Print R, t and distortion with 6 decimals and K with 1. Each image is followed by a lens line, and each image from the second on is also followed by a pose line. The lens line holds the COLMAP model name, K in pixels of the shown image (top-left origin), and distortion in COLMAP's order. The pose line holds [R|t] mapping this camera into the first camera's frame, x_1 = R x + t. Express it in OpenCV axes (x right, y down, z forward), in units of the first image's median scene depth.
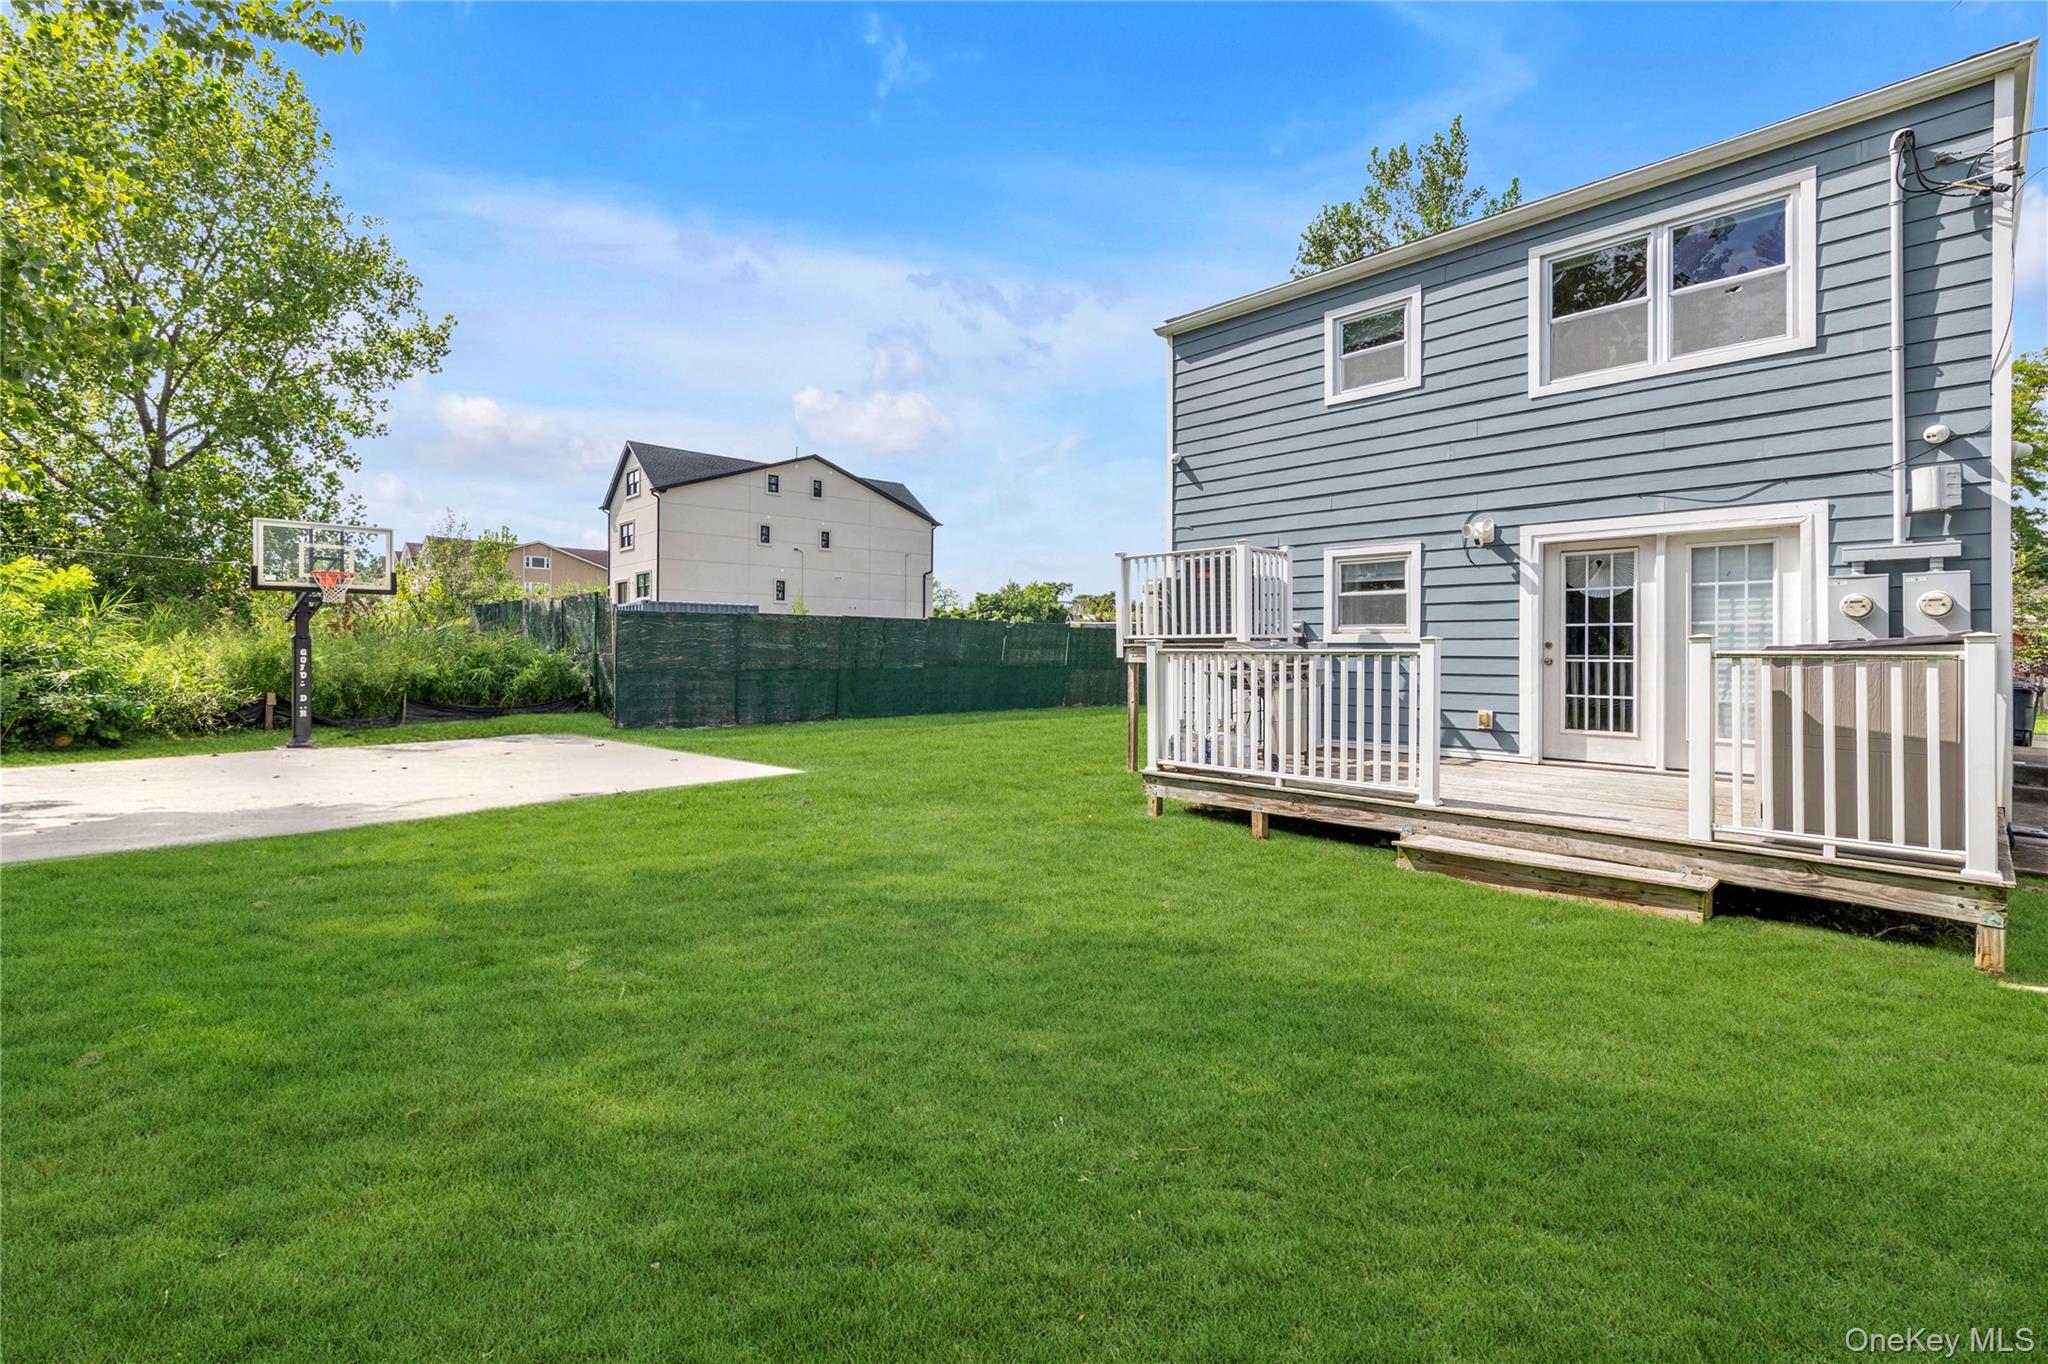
lens RADIAL K [[893.7, 0, 1019.4], [0, 893.7, 642.5], [0, 0, 1]] dist [-0.003890, -0.000197]
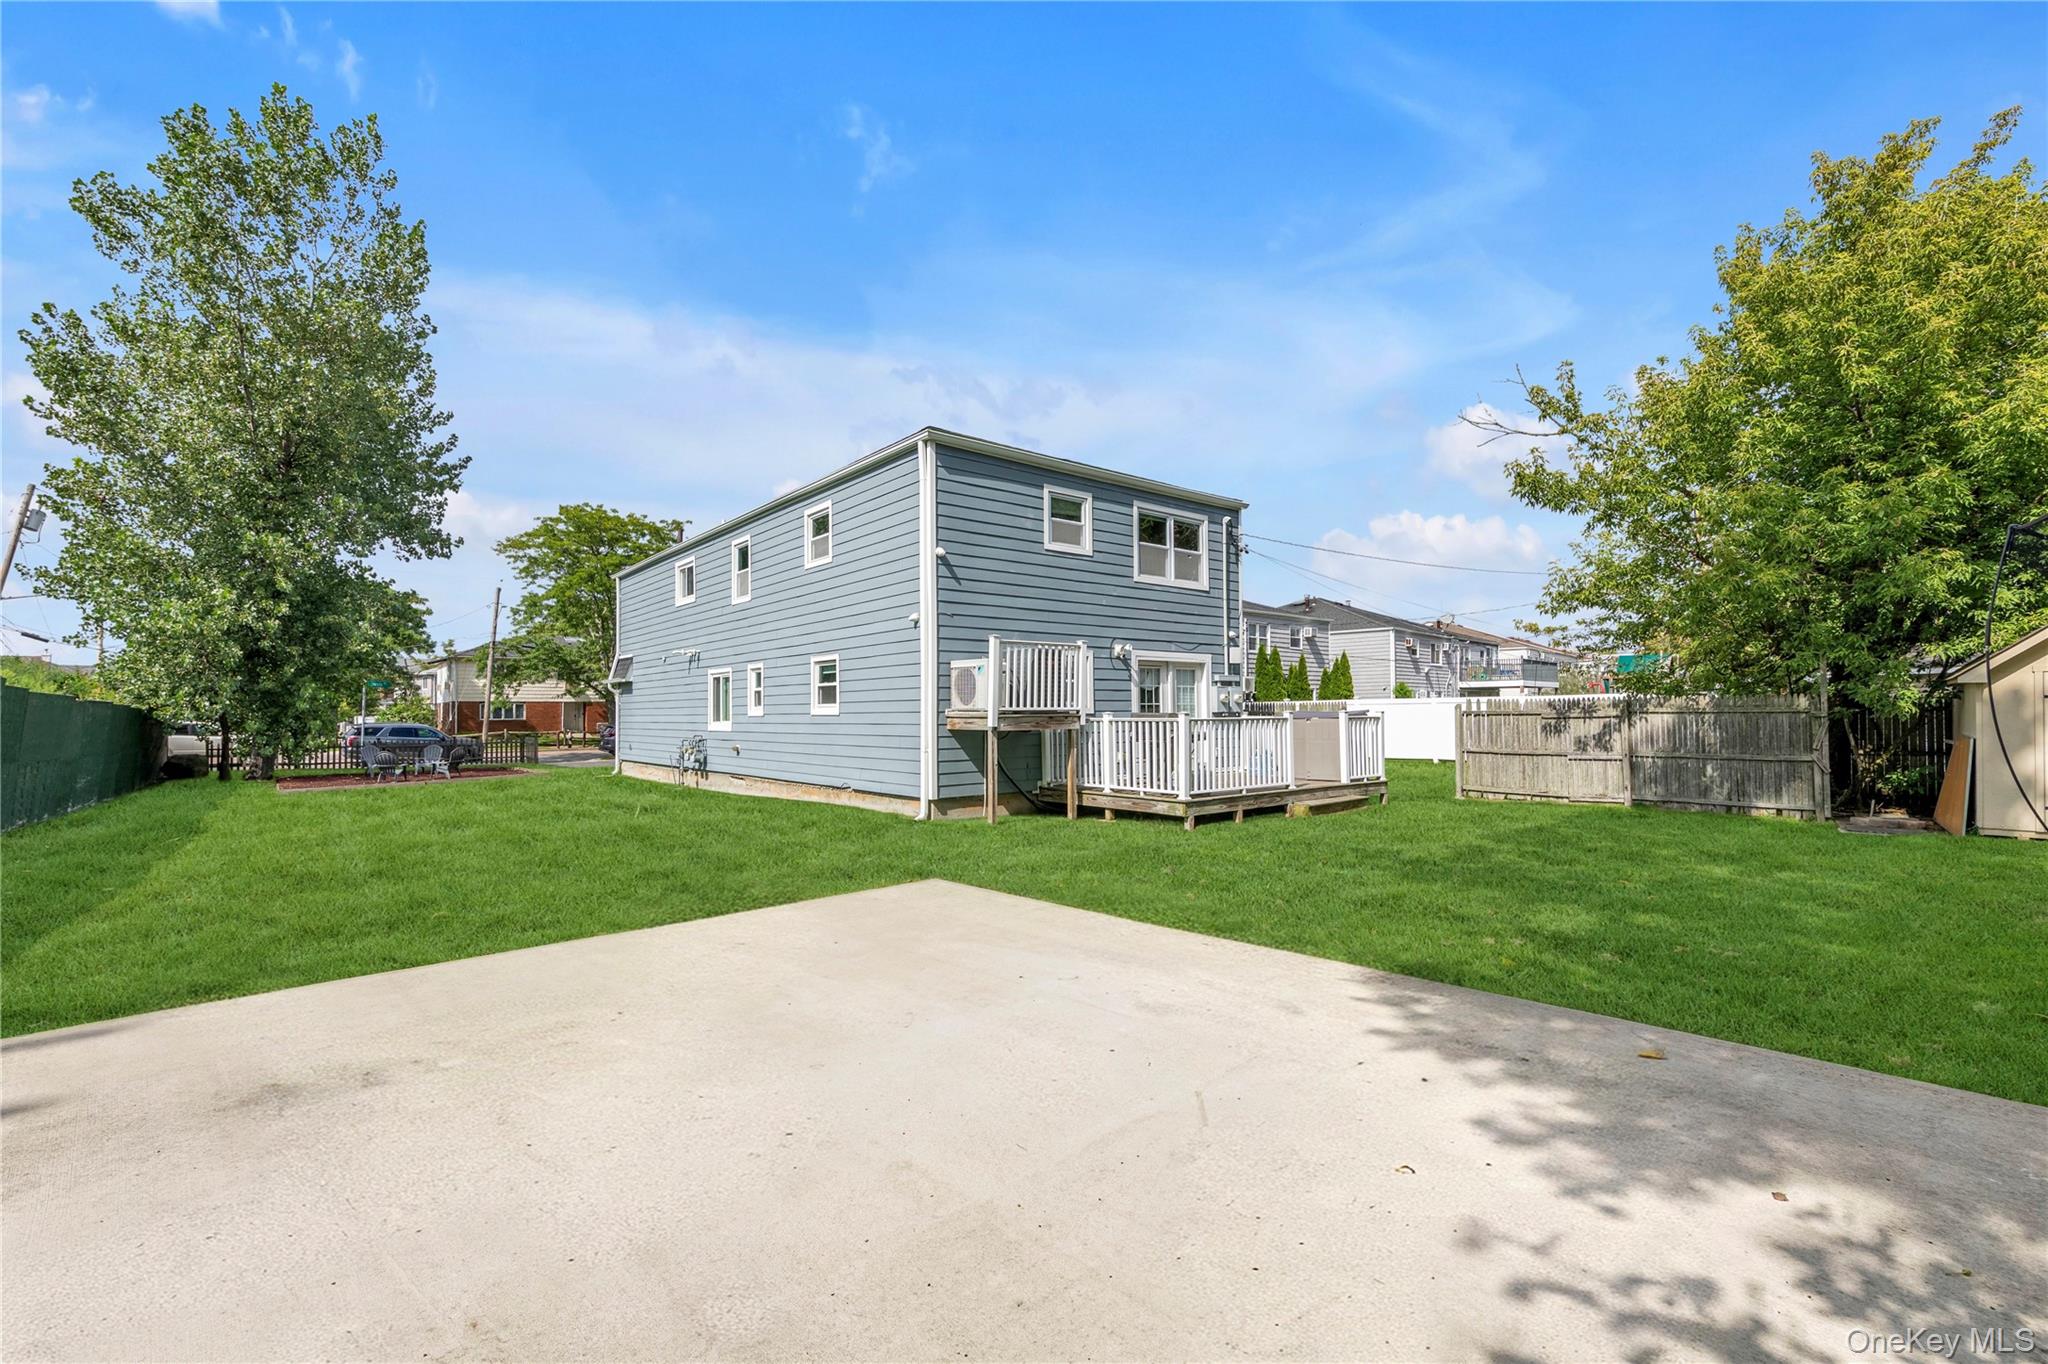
lens RADIAL K [[893.7, 0, 1026.5], [0, 893.7, 702.4], [0, 0, 1]] dist [-0.003890, -0.000197]
pose [[0.070225, 0.005898, 0.997514, -1.309520], [-0.004799, 0.999973, -0.005575, -0.010446], [-0.997520, -0.004395, 0.070251, 1.106925]]
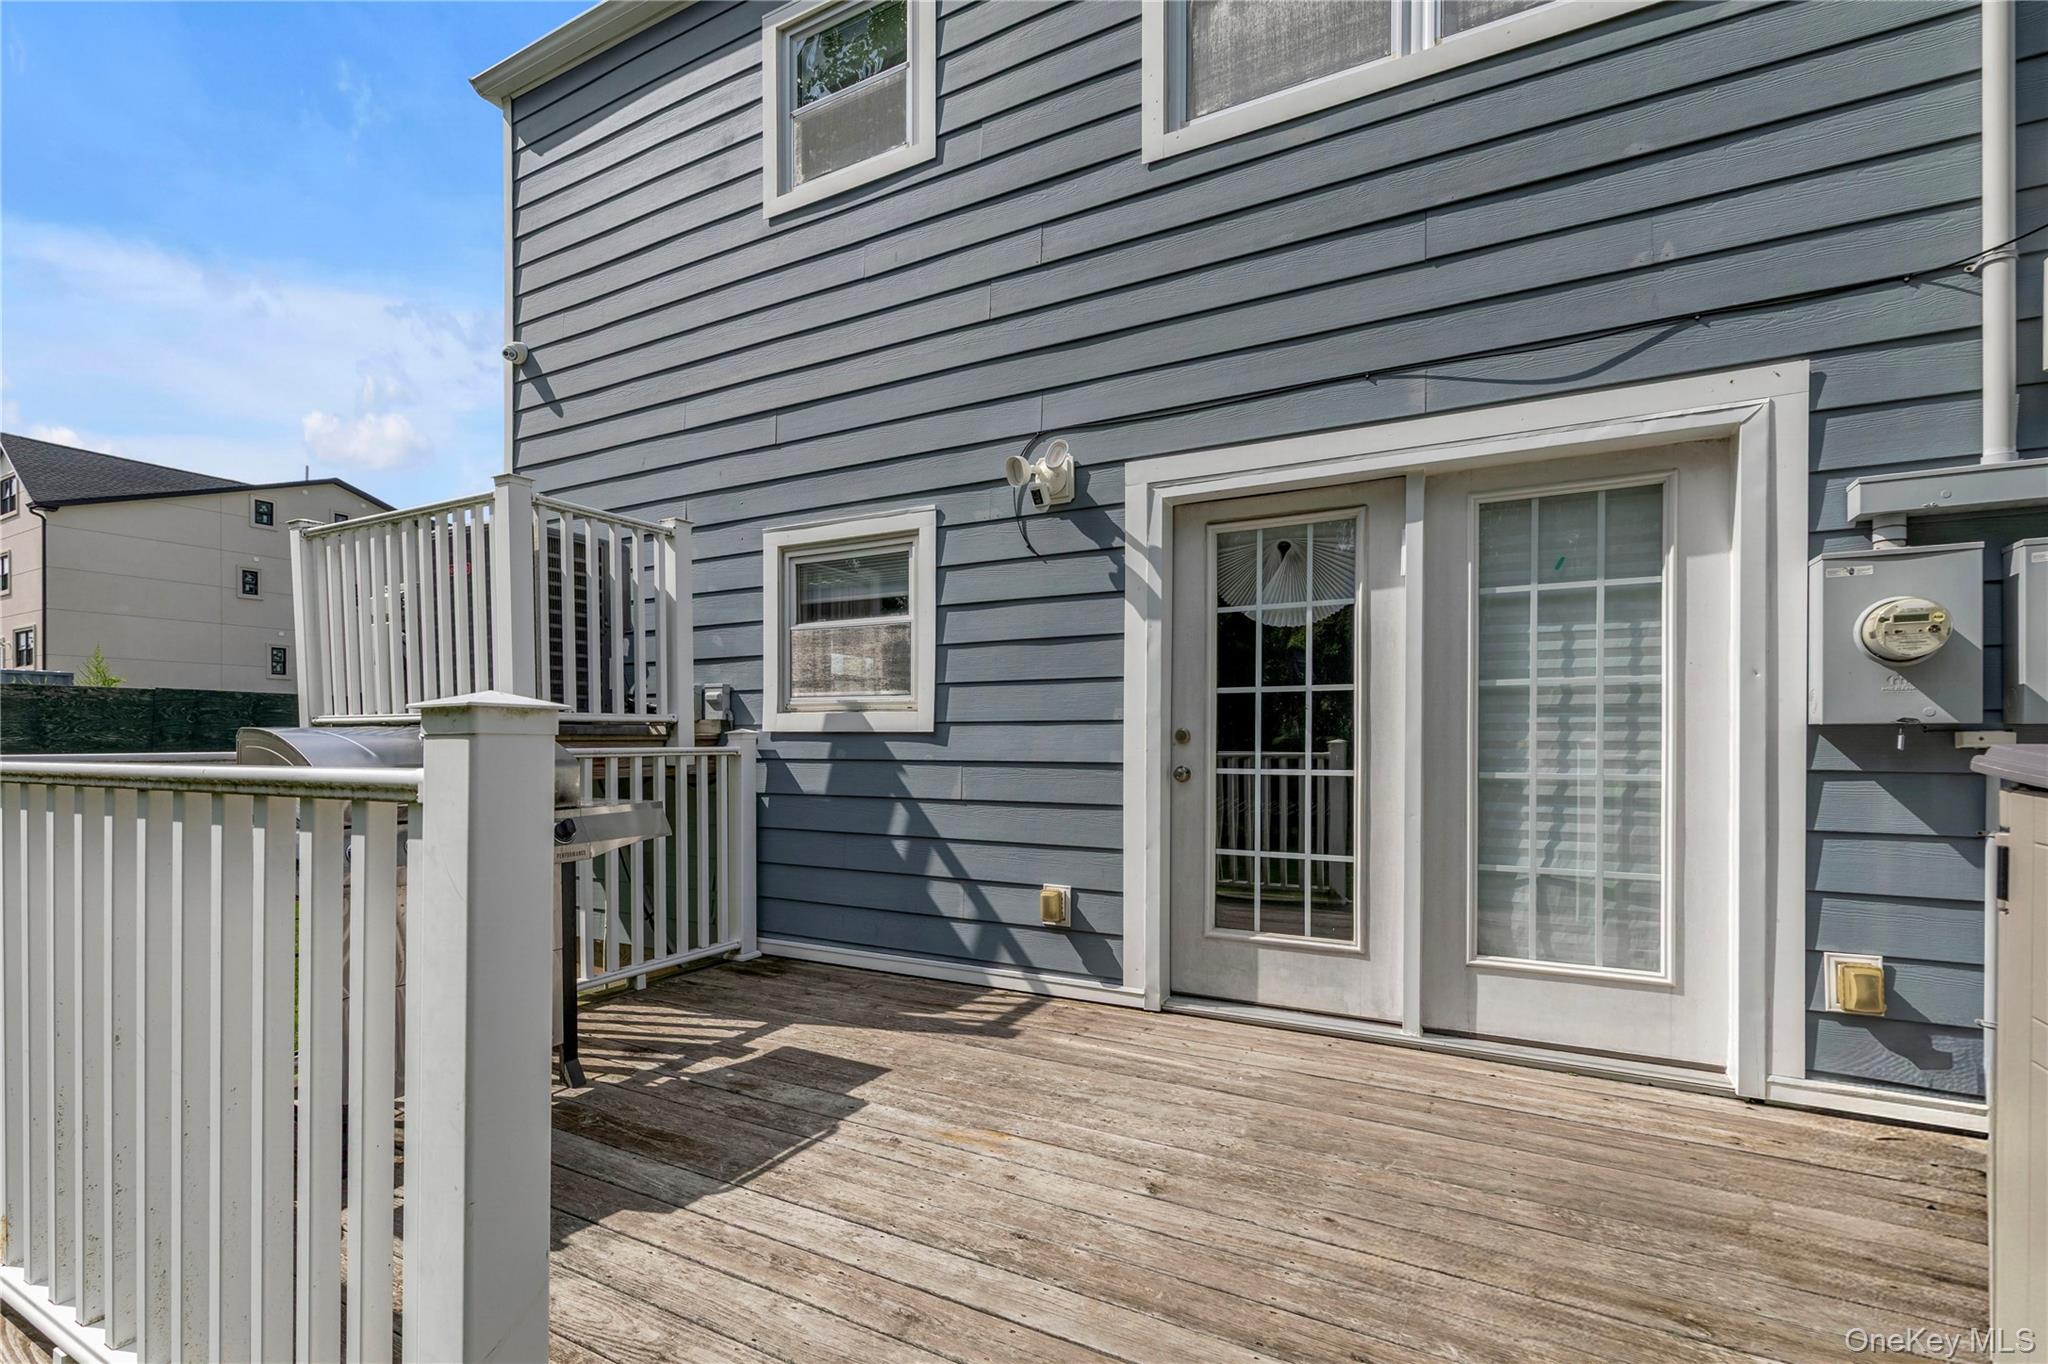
lens RADIAL K [[893.7, 0, 1024.4], [0, 893.7, 750.6], [0, 0, 1]] dist [-0.003890, -0.000197]
pose [[0.947237, -0.007869, 0.320438, 0.382263], [0.001366, 0.999789, 0.020514, 0.000652], [-0.320531, -0.018994, 0.947047, 0.614764]]
